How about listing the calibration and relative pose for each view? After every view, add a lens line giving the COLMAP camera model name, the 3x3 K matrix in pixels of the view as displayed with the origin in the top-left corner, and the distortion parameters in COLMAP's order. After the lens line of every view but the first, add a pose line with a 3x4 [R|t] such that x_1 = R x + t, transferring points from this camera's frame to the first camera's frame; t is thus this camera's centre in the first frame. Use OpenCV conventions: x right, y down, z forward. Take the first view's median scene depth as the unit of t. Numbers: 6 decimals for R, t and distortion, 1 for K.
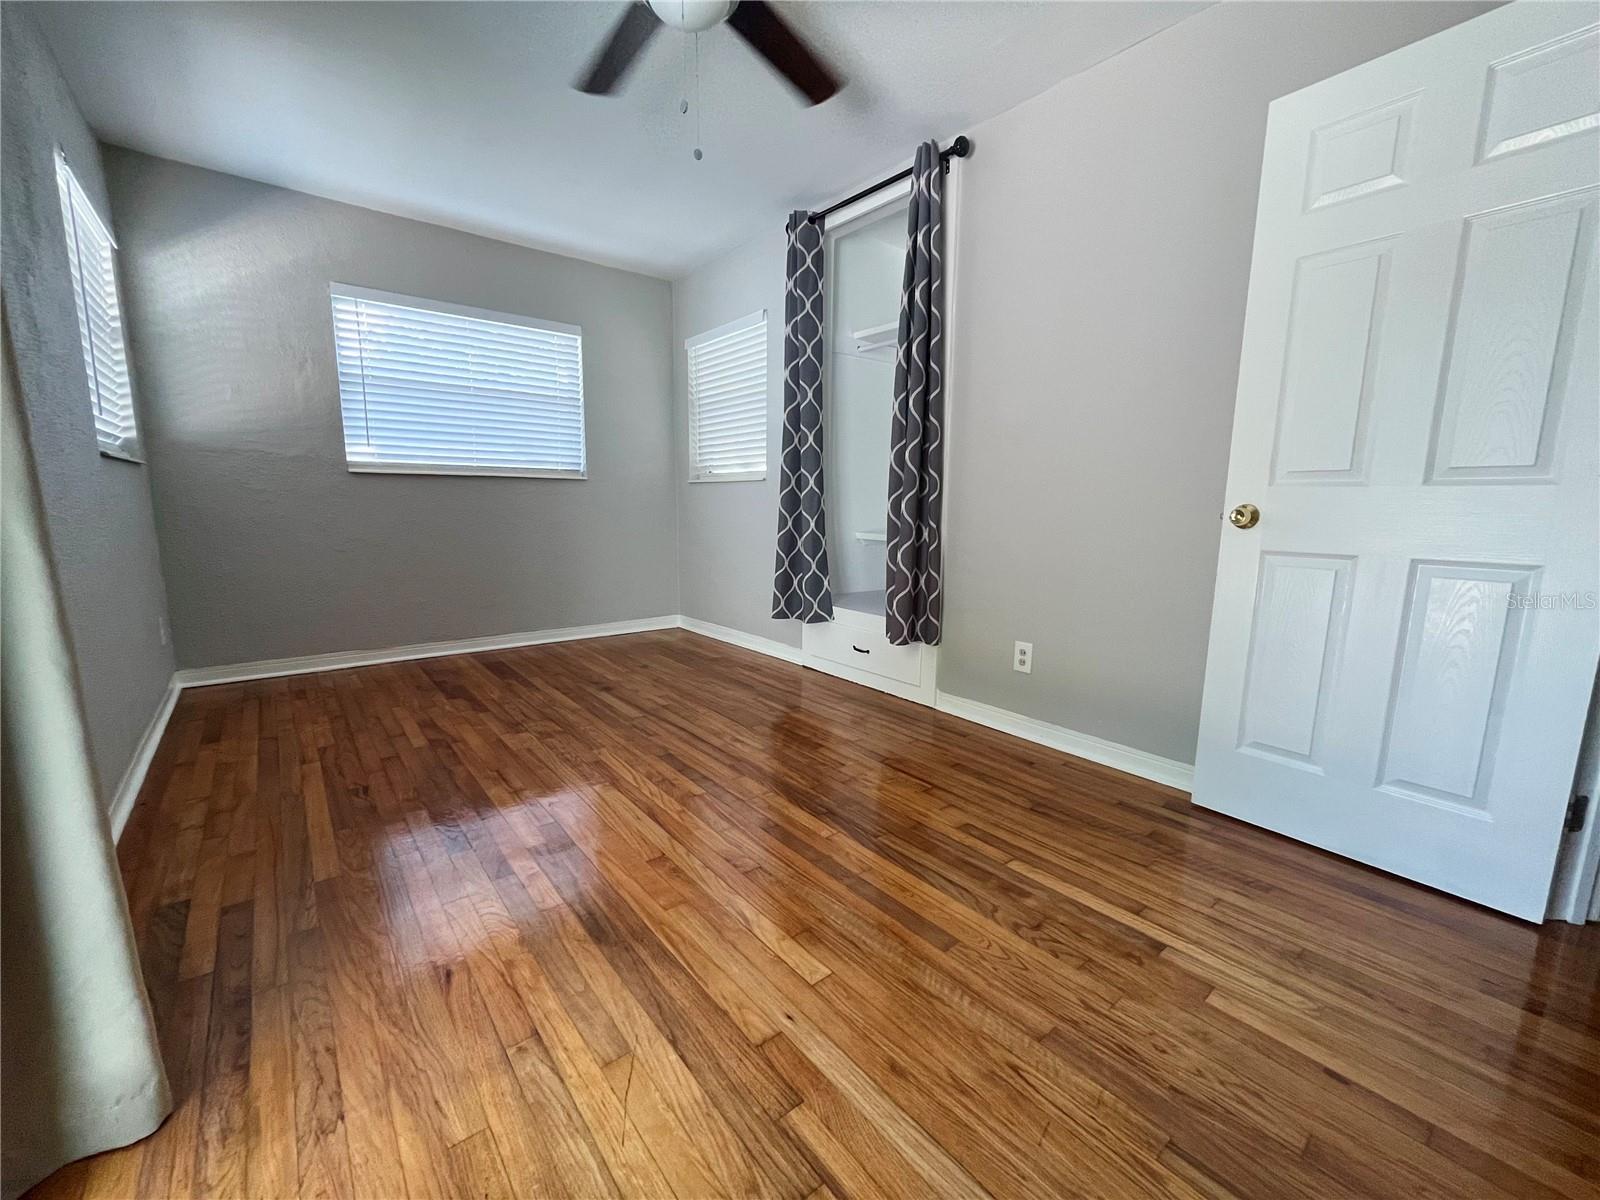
lens RADIAL K [[649.2, 0, 795.1], [0, 649.2, 607.4], [0, 0, 1]] dist [-0.002374, -0.000441]
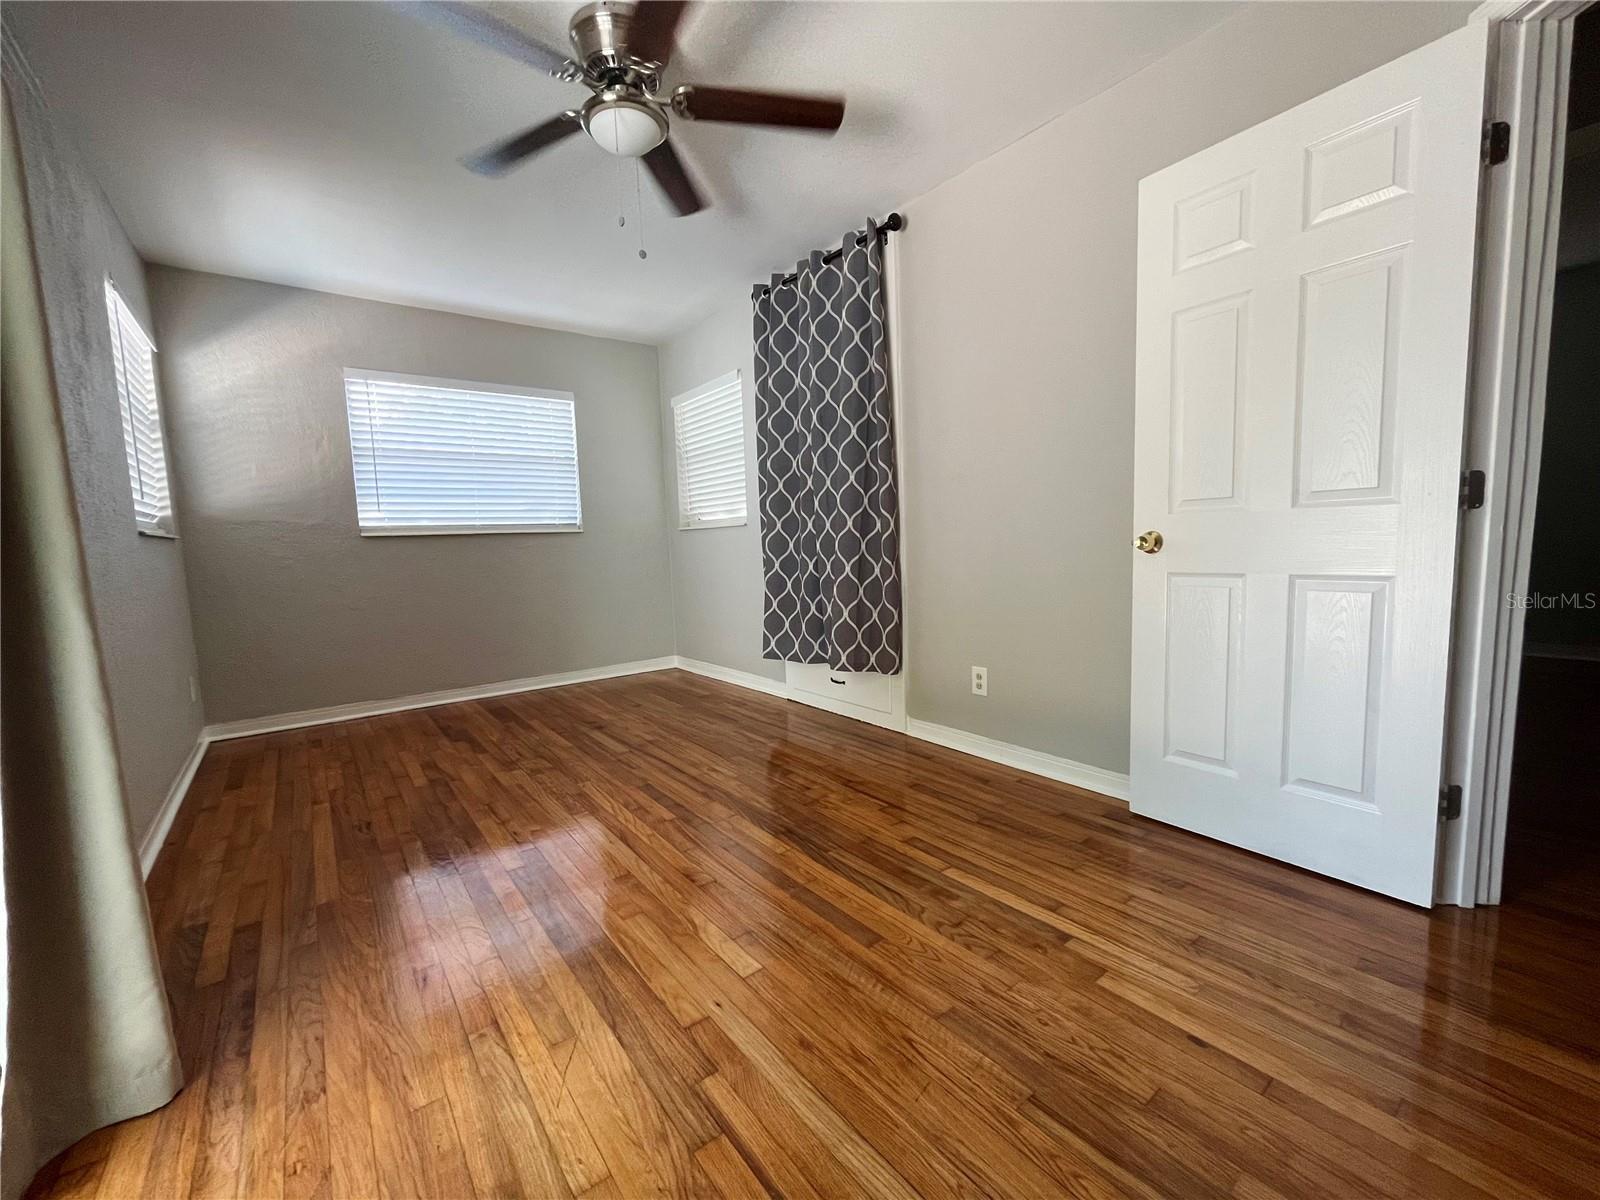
lens RADIAL K [[649.2, 0, 795.1], [0, 649.2, 607.4], [0, 0, 1]] dist [-0.002374, -0.000441]
pose [[0.998627, -0.043608, -0.029010, 0.107915], [0.041874, 0.997444, -0.057891, 0.006744], [0.031460, 0.056597, 0.997901, -0.094206]]
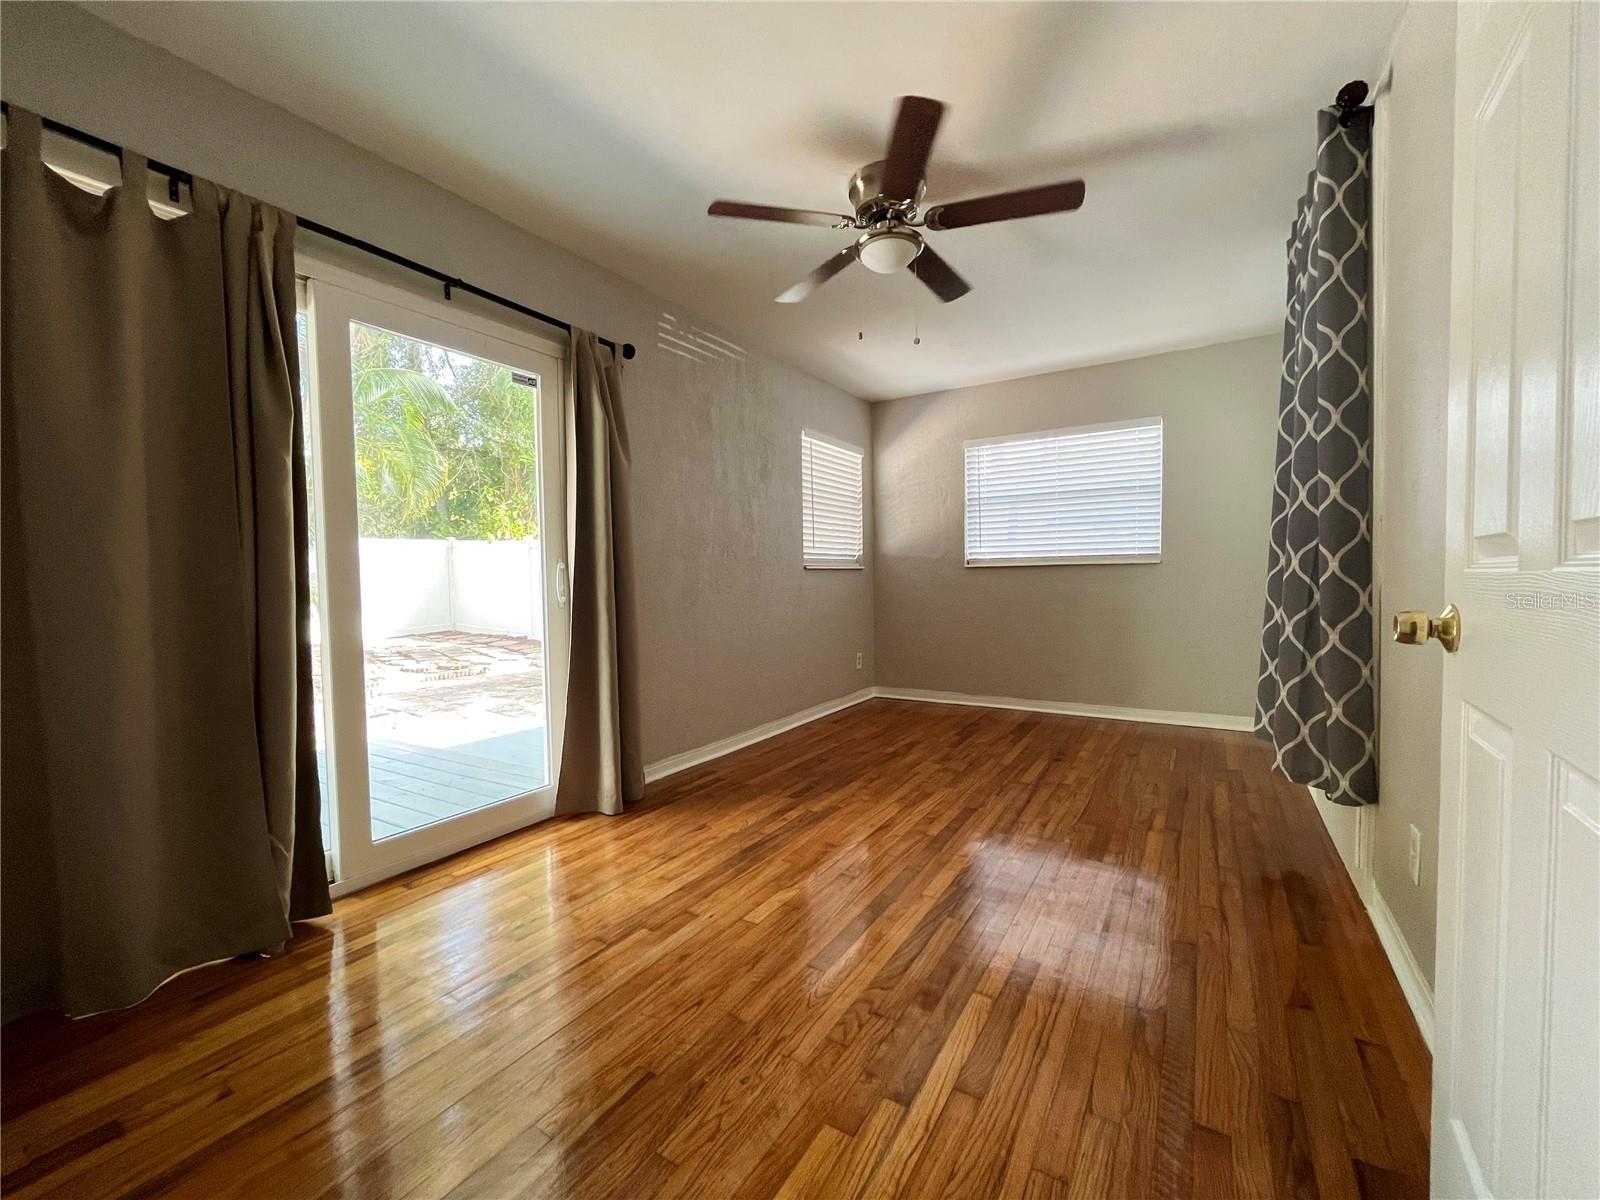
lens RADIAL K [[649.2, 0, 795.1], [0, 649.2, 607.4], [0, 0, 1]] dist [-0.002374, -0.000441]
pose [[0.323806, 0.026410, -0.945755, 0.896750], [-0.133310, 0.990911, -0.017971, -0.073187], [0.936685, 0.131898, 0.324383, 0.328176]]
